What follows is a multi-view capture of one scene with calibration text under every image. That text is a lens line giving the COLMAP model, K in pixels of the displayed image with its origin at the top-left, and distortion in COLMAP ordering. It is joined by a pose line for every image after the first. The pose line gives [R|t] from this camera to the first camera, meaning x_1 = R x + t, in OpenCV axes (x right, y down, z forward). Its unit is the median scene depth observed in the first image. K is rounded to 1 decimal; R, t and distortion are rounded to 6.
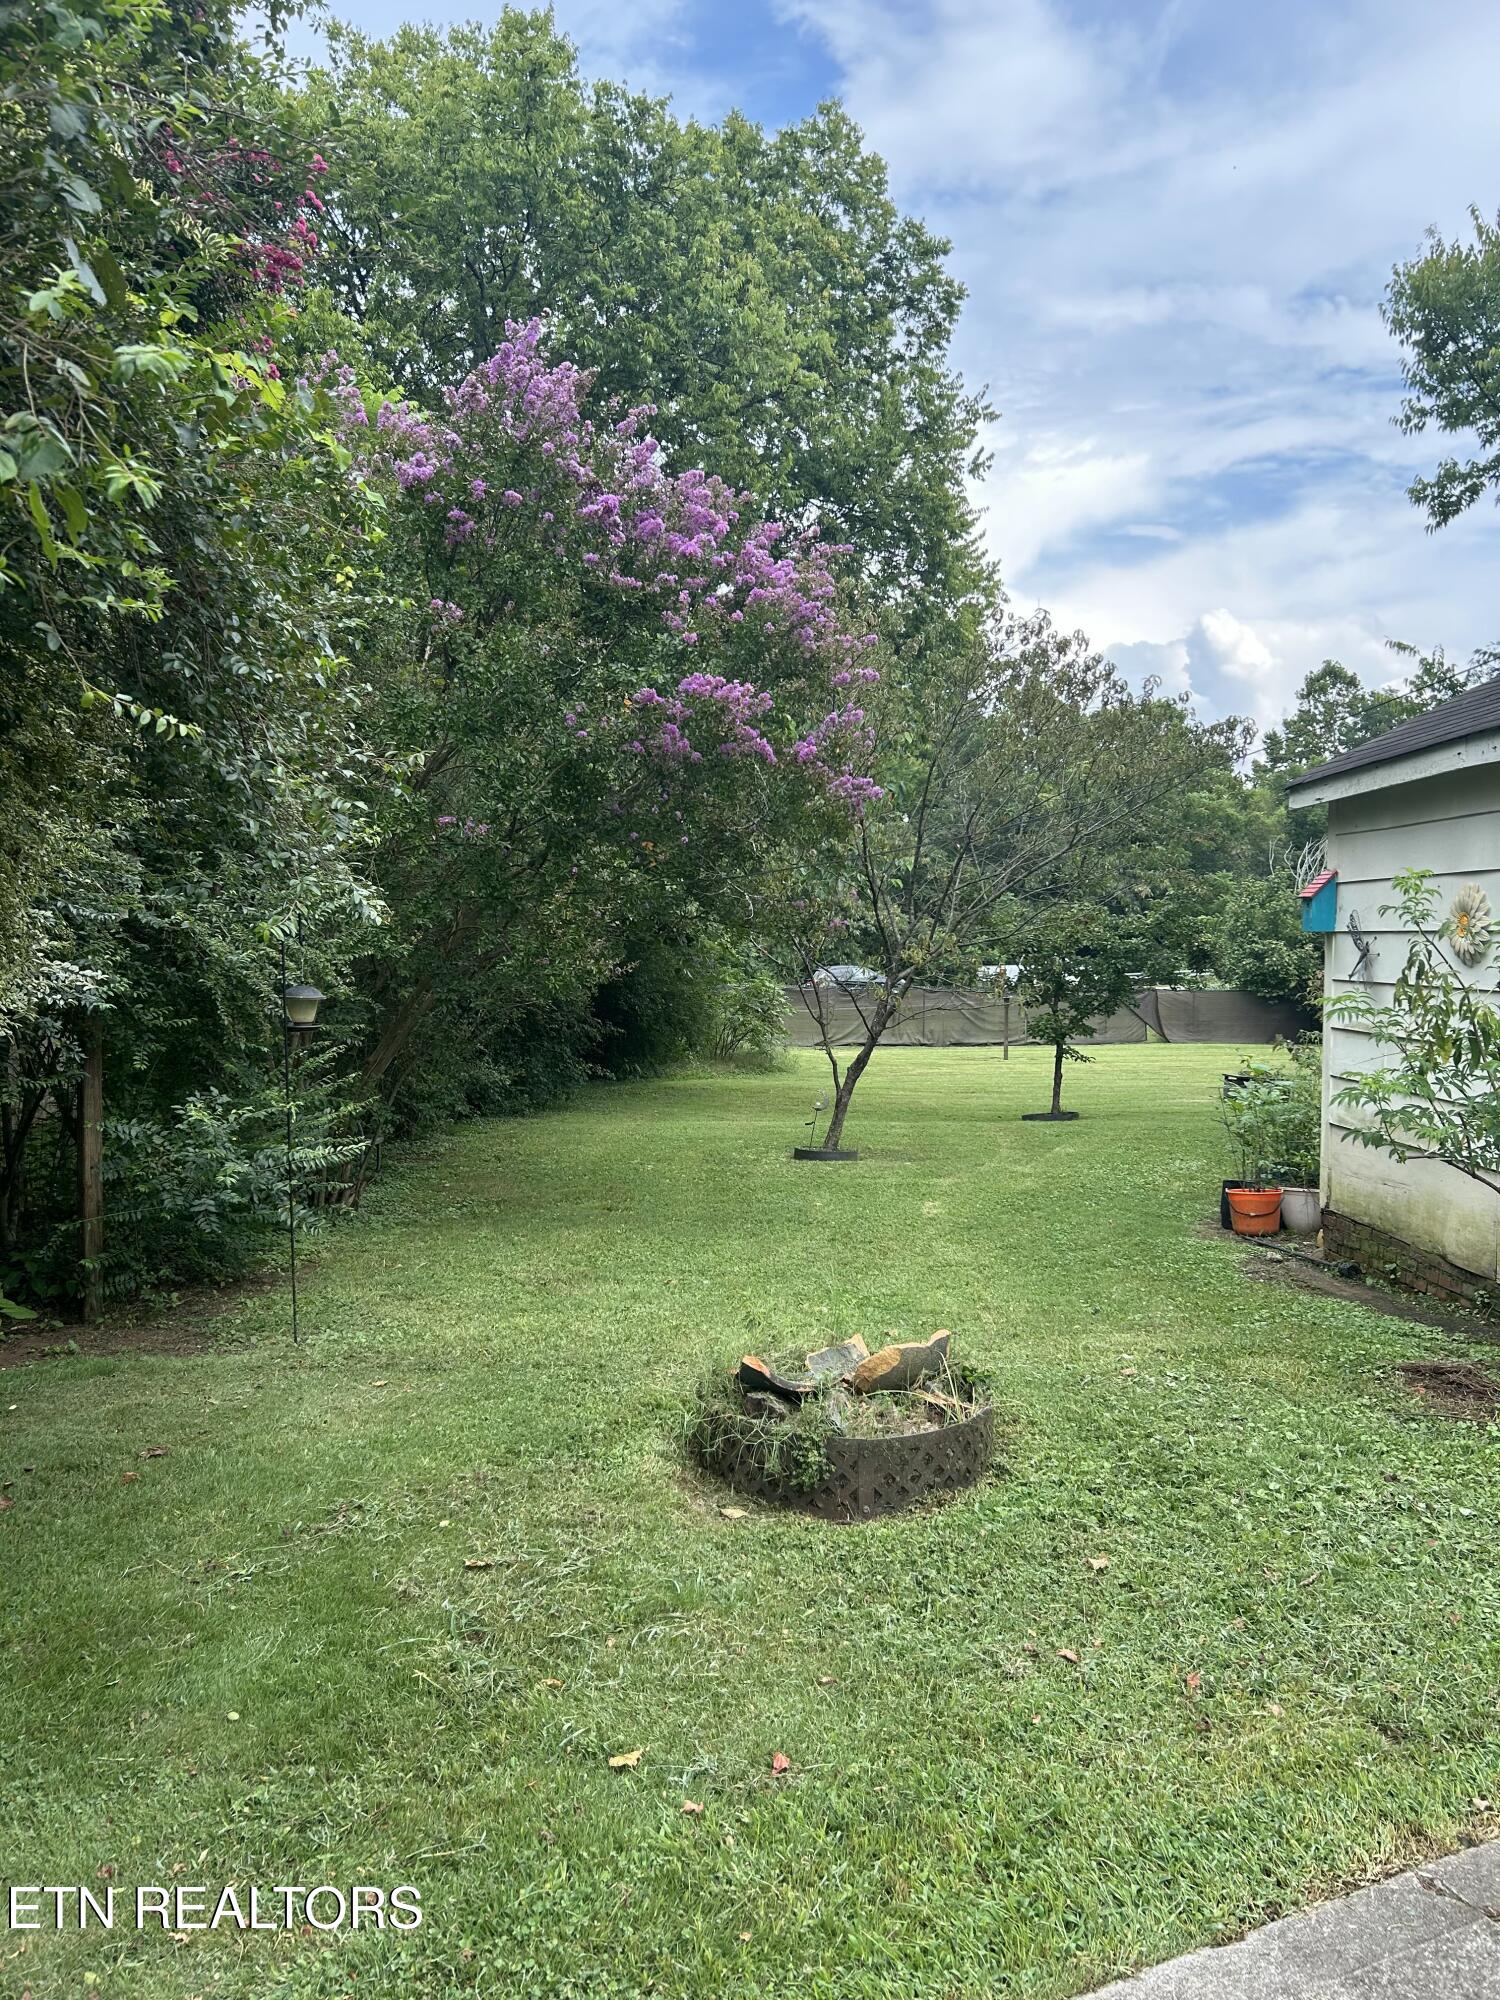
lens RADIAL K [[1507.4, 0, 750.0], [0, 1507.4, 1001.7], [0, 0, 1]] dist [0.011841, 0.001470]
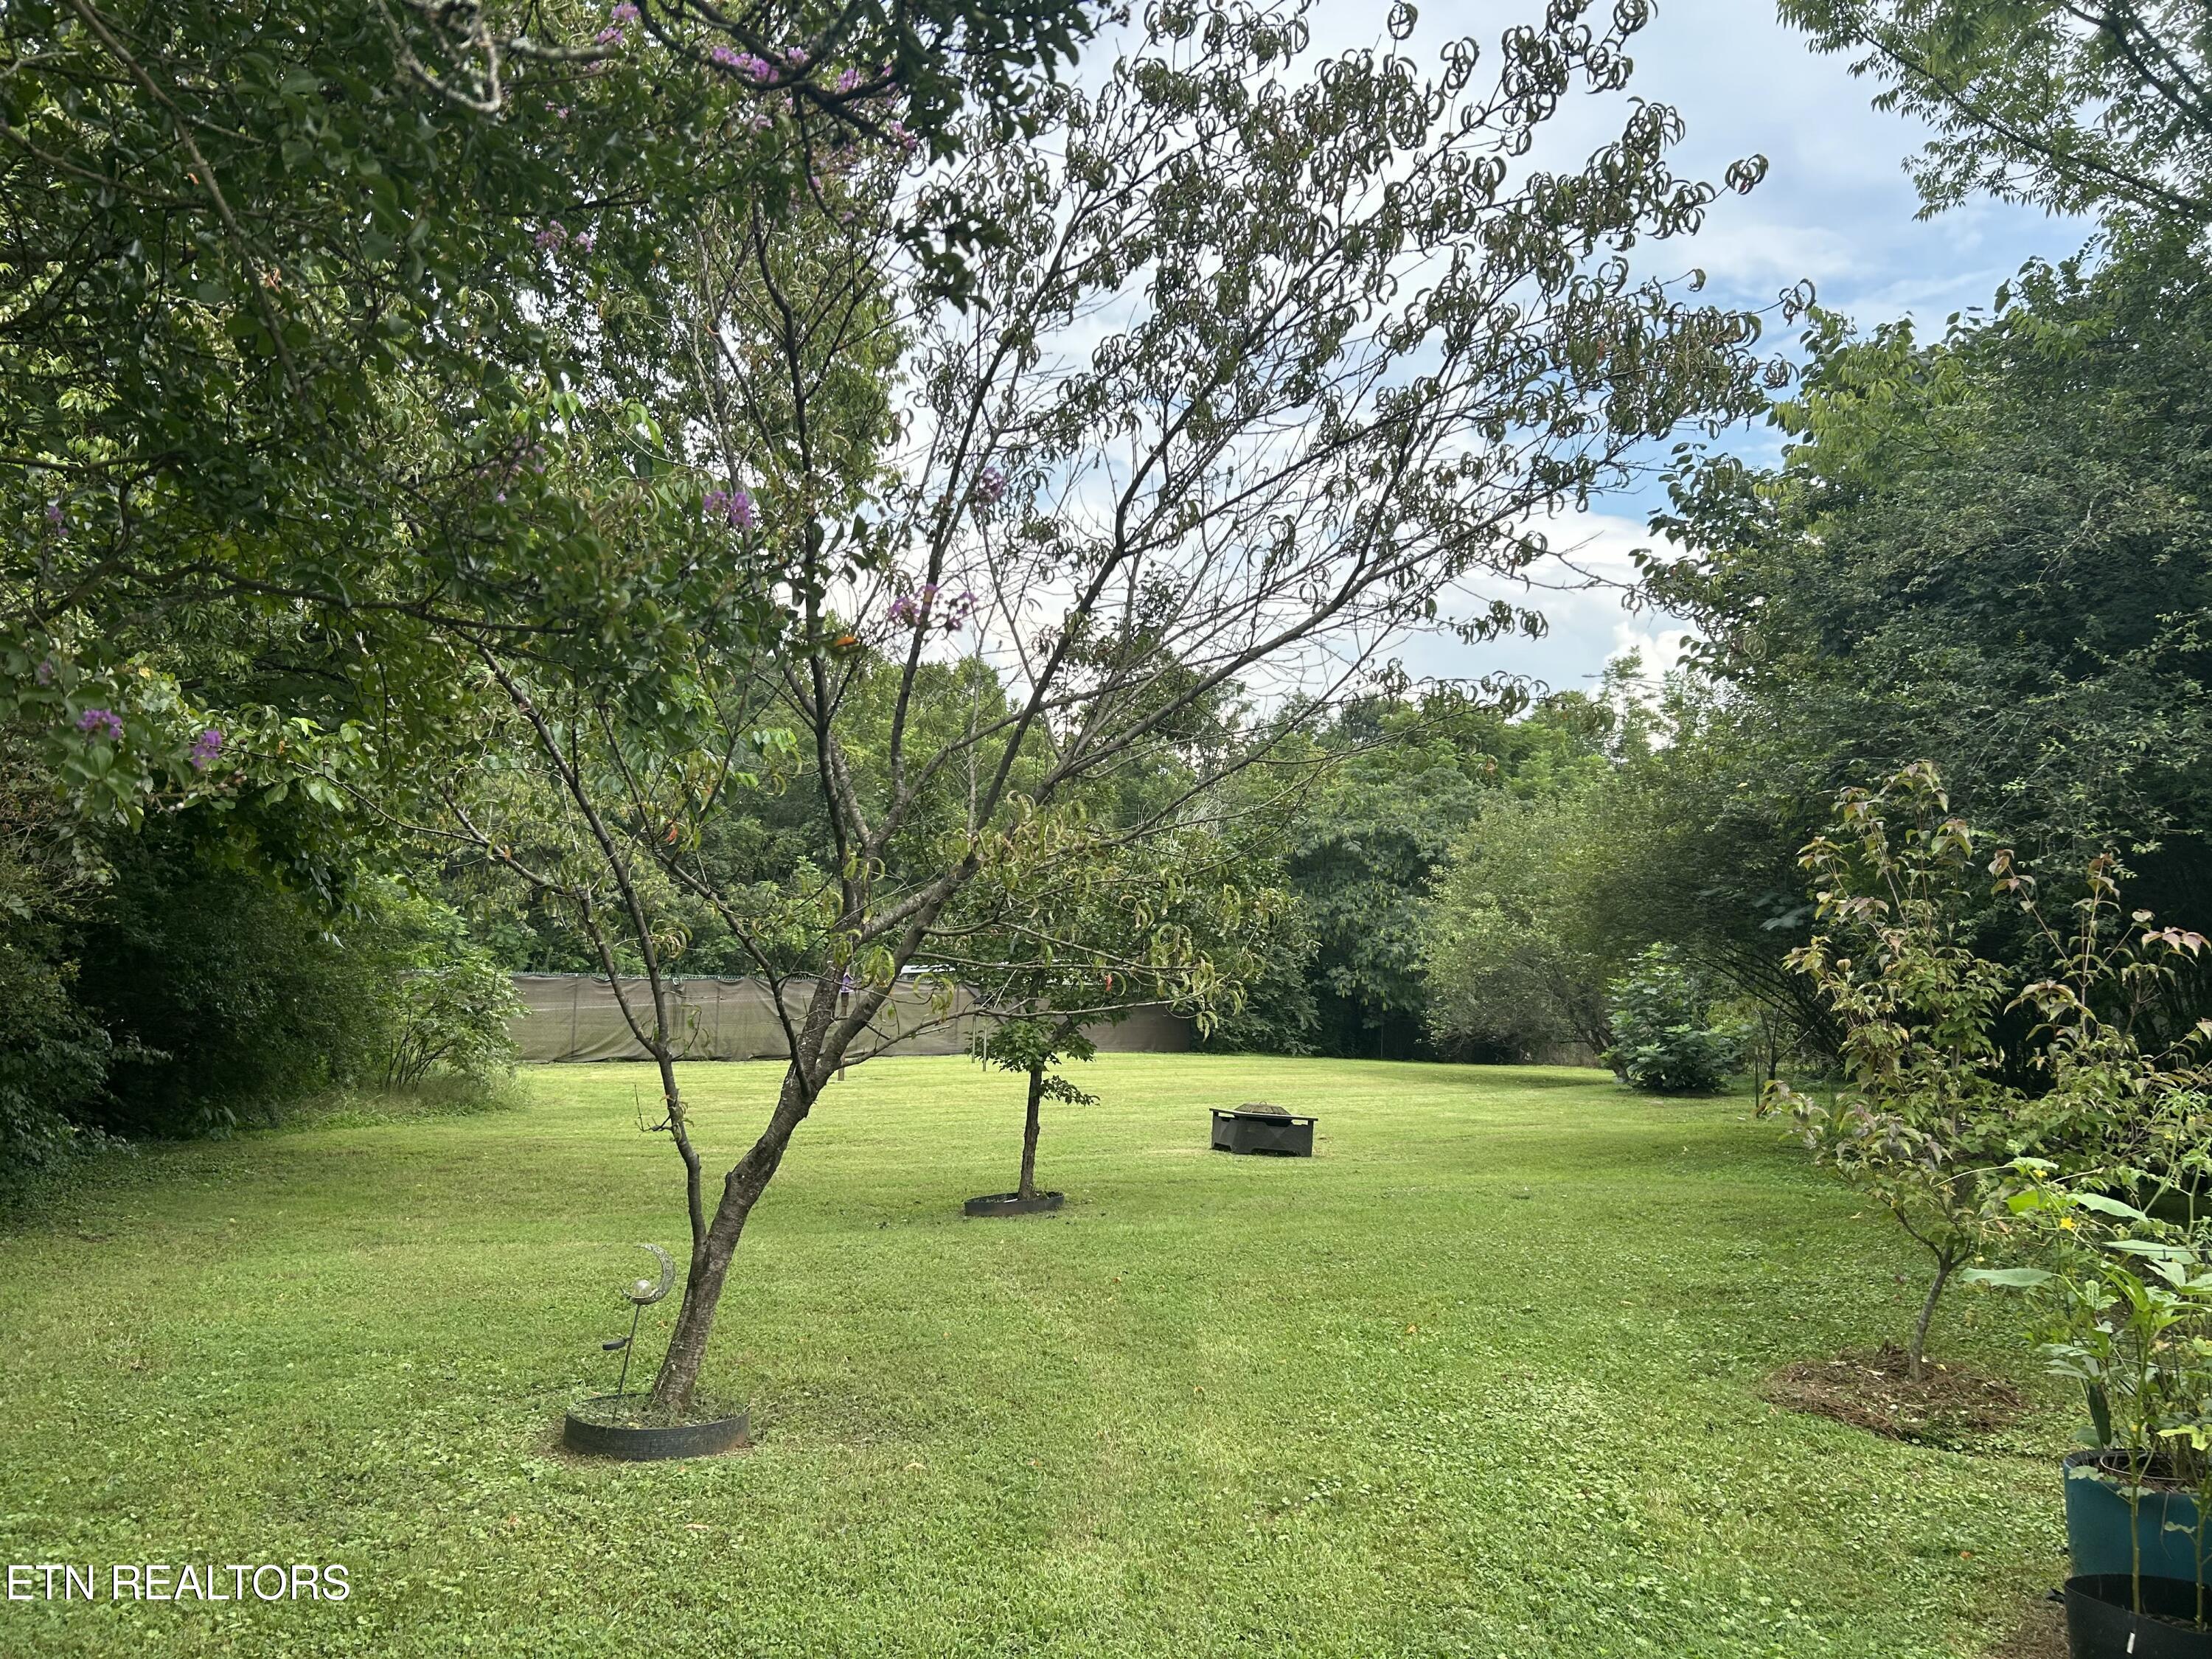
lens RADIAL K [[1667.2, 0, 1106.6], [0, 1667.2, 821.8], [0, 0, 1]] dist [0.011841, 0.001470]
pose [[0.932323, 0.042563, 0.359112, 0.001294], [-0.004405, 0.994313, -0.106411, 0.001159], [-0.361599, 0.097627, 0.927208, 0.393296]]
